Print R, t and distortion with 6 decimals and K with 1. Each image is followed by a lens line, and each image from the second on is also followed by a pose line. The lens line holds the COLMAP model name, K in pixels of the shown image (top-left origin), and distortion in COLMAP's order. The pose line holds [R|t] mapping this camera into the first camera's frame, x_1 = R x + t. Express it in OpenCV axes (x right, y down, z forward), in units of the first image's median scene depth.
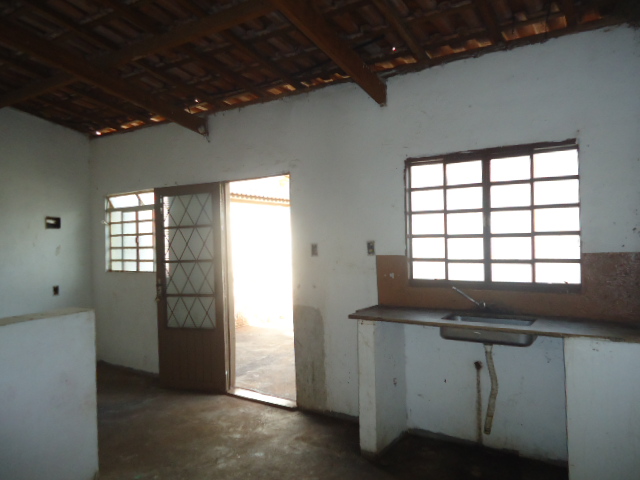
lens RADIAL K [[473.7, 0, 320.5], [0, 473.7, 240.5], [0, 0, 1]] dist [0.012652, -0.000186]
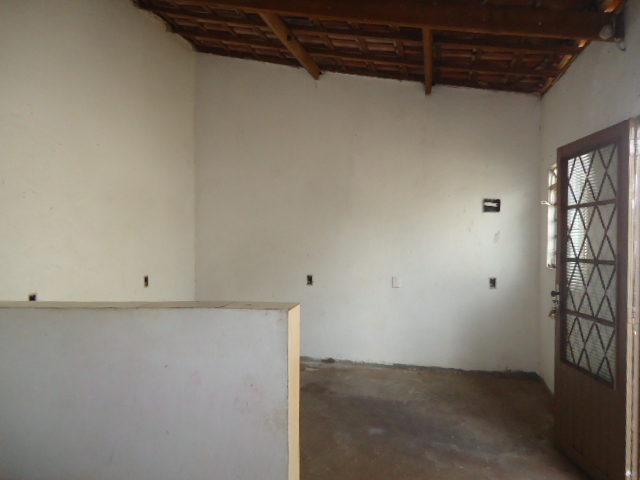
lens RADIAL K [[473.7, 0, 320.0], [0, 473.7, 237.7], [0, 0, 1]] dist [0.012652, -0.000186]
pose [[0.348418, 0.029335, -0.936880, 0.149851], [-0.009875, 0.999570, 0.027625, 0.001098], [0.937287, -0.000373, 0.348557, 0.401727]]
